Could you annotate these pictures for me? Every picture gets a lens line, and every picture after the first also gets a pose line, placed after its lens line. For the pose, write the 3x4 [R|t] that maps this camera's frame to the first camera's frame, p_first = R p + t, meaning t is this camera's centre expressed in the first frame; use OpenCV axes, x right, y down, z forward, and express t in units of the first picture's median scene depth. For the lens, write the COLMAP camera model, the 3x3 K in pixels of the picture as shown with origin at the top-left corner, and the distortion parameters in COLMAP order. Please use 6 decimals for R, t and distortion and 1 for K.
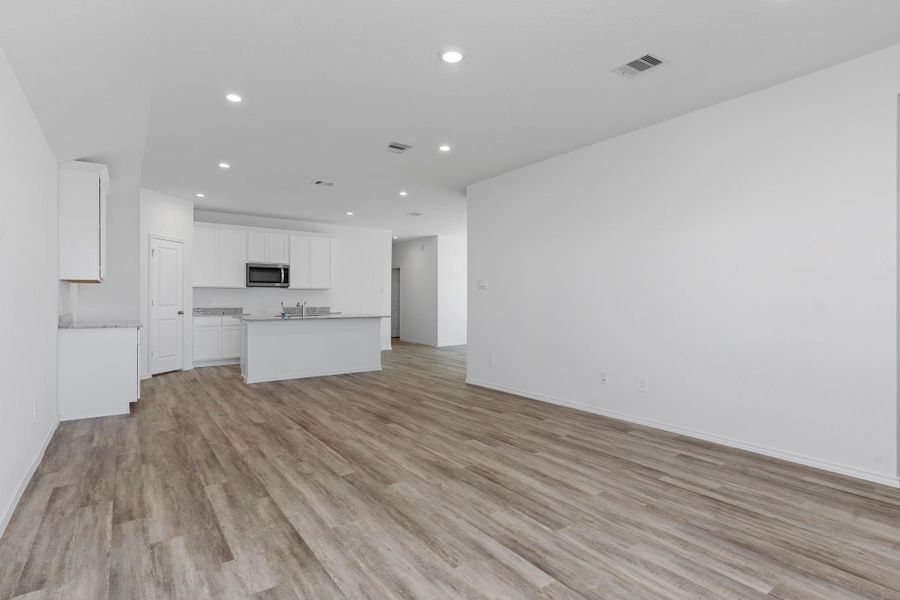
lens RADIAL K [[452.3, 0, 450.0], [0, 452.3, 300.0], [0, 0, 1]] dist [0.000483, 0.000127]
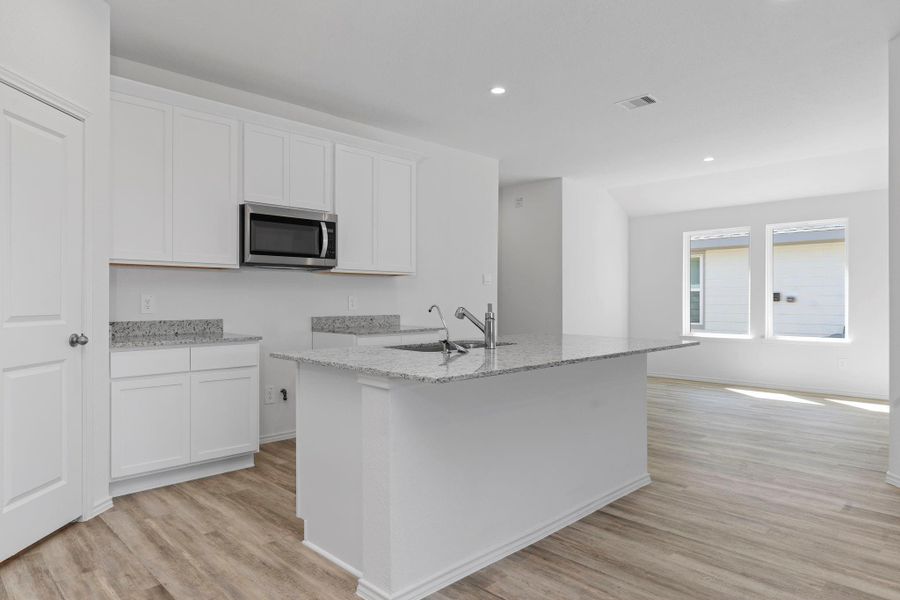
lens RADIAL K [[560.4, 0, 450.0], [0, 560.4, 300.0], [0, 0, 1]] dist [0.002387, -0.000069]
pose [[0.988193, -0.003385, 0.153177, -0.816060], [0.003414, 0.999994, 0.000075, 0.002159], [-0.153176, 0.000448, 0.988199, 1.175564]]
